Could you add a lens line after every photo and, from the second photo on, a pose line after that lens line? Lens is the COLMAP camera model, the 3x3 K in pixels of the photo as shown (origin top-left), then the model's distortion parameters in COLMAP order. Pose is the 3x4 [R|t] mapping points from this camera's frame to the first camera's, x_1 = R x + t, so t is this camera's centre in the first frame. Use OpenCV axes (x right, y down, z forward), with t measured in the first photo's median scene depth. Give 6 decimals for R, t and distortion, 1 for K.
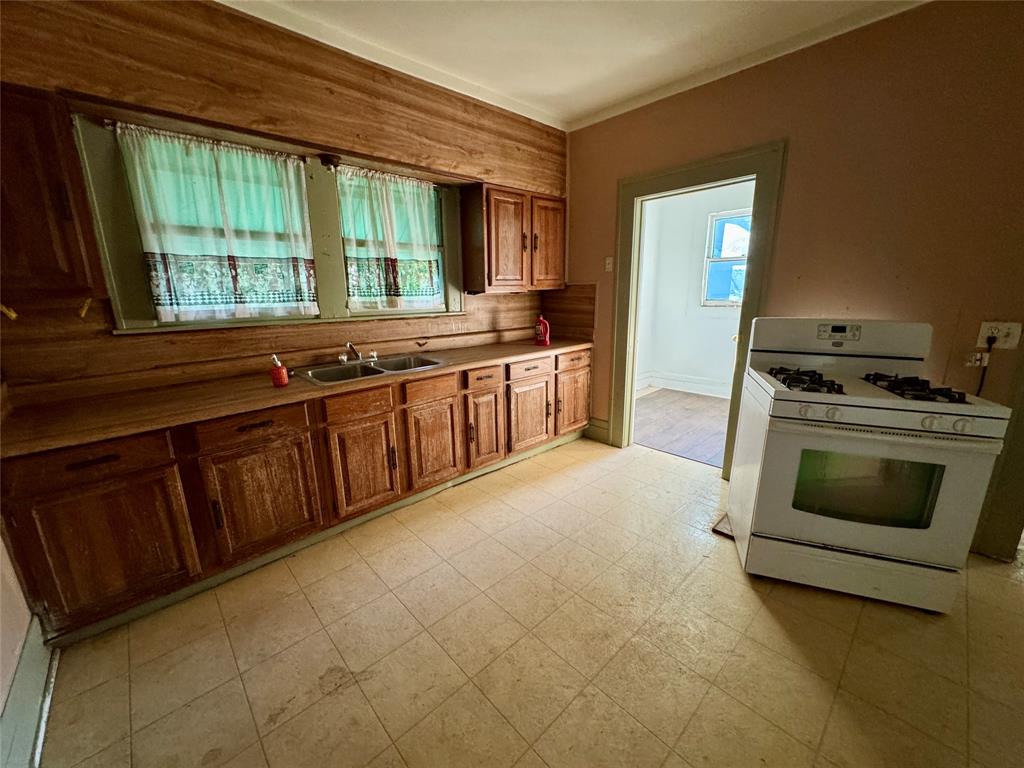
lens RADIAL K [[410.0, 0, 512.0], [0, 410.0, 384.0], [0, 0, 1]] dist [-0.003082, 0.000079]
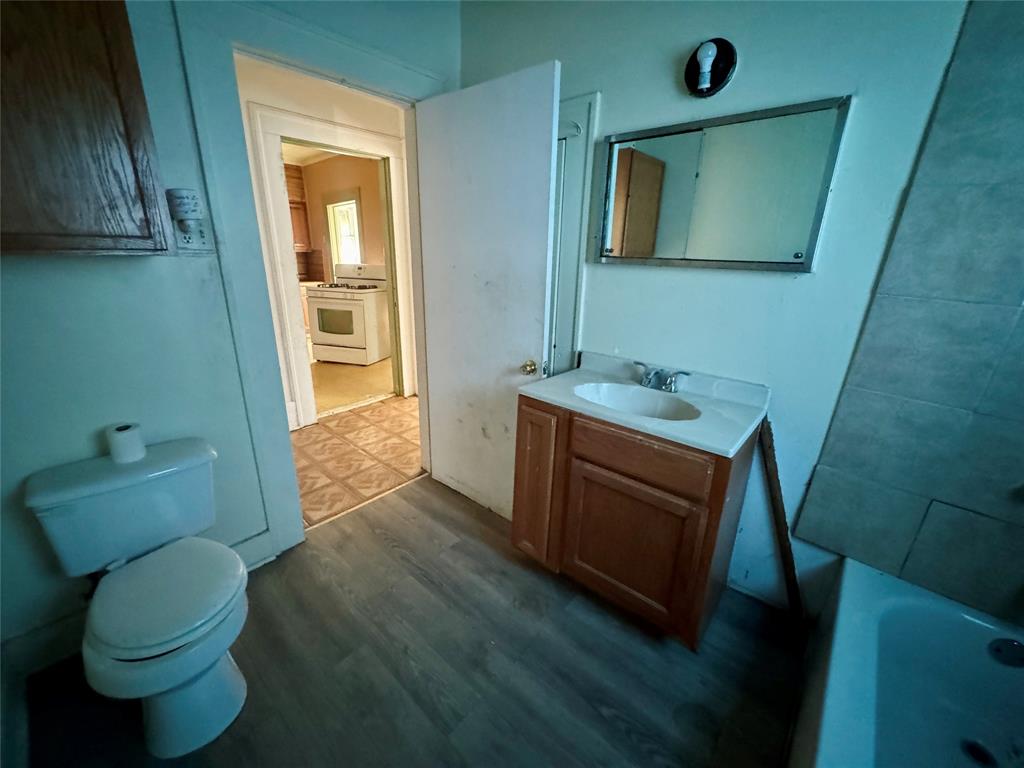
lens RADIAL K [[410.0, 0, 512.0], [0, 410.0, 384.0], [0, 0, 1]] dist [-0.003082, 0.000079]
pose [[0.995649, 0.006401, 0.092963, 1.159702], [-0.011969, 0.998159, 0.059464, 0.321526], [-0.092411, -0.060318, 0.993892, -1.268826]]
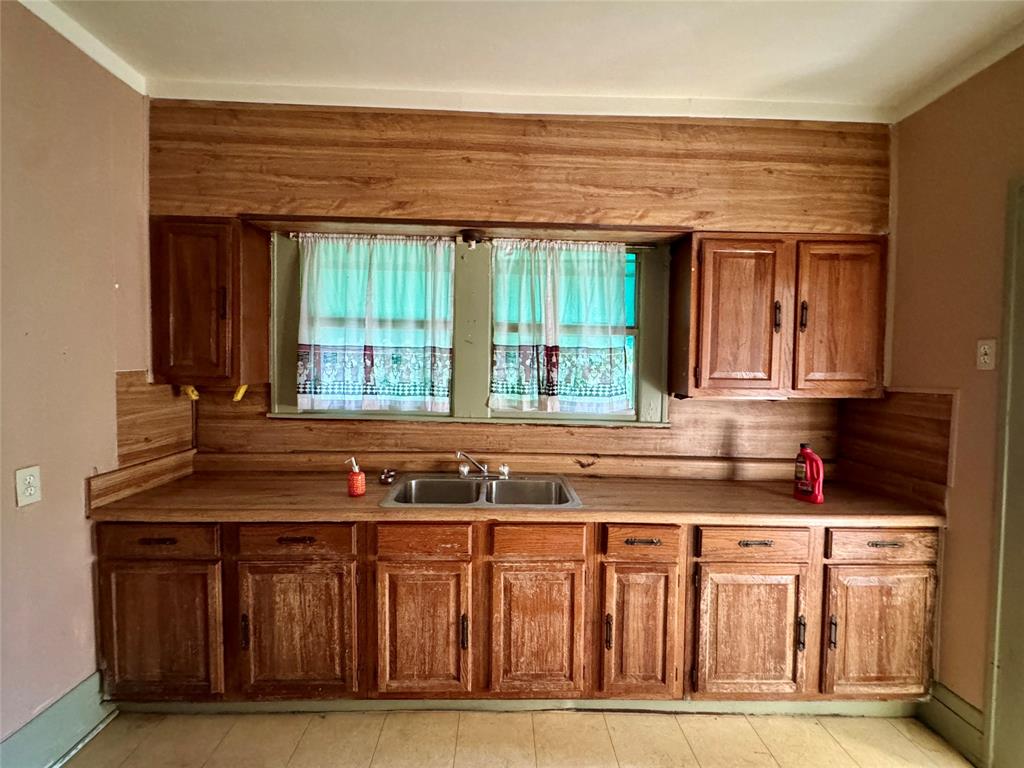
lens RADIAL K [[472.0, 0, 509.9], [0, 472.0, 381.8], [0, 0, 1]] dist [-0.003582, -0.000419]
pose [[0.743115, 0.048463, -0.667407, 0.238806], [-0.182796, 0.974141, -0.132795, -0.118404], [0.643713, 0.220681, 0.732757, 0.346139]]
